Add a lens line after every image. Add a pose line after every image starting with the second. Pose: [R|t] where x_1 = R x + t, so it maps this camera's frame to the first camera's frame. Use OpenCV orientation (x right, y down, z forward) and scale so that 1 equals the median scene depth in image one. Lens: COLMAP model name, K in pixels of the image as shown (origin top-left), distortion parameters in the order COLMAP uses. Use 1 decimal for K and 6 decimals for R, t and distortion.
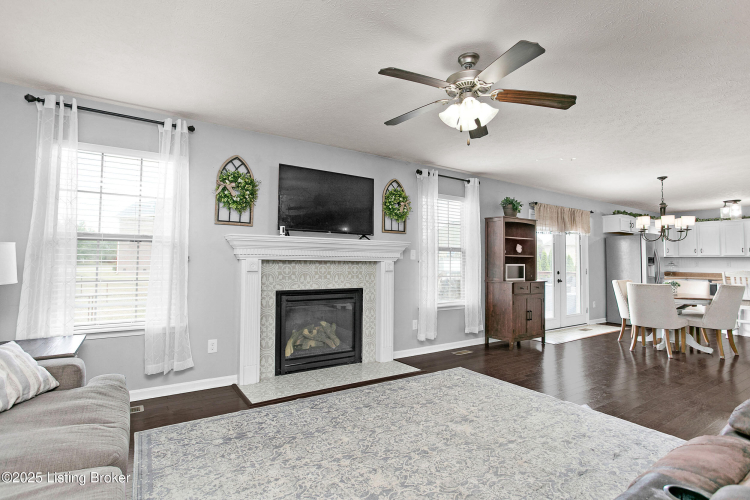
lens RADIAL K [[374.4, 0, 366.1], [0, 374.4, 250.1], [0, 0, 1]] dist [-0.038234, 0.000571]
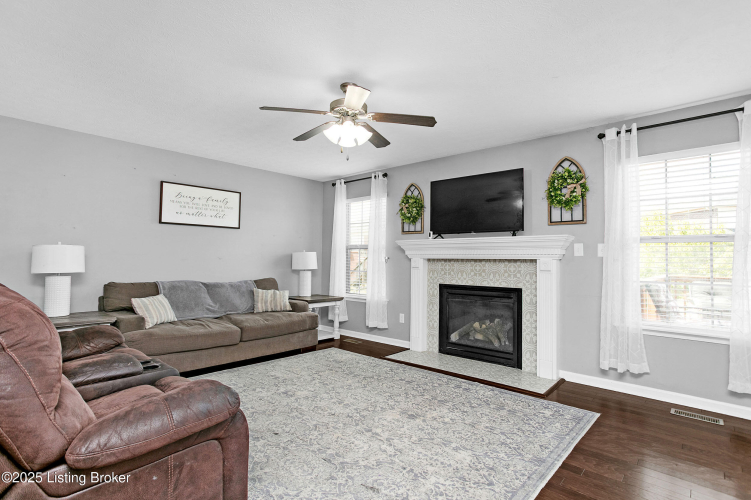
lens RADIAL K [[374.9, 0, 366.6], [0, 374.9, 250.1], [0, 0, 1]] dist [-0.038234, 0.000571]
pose [[0.231912, -0.032067, -0.972208, 0.901995], [0.027677, 0.999269, -0.026358, 0.023398], [0.972343, -0.020795, 0.232630, 0.477643]]
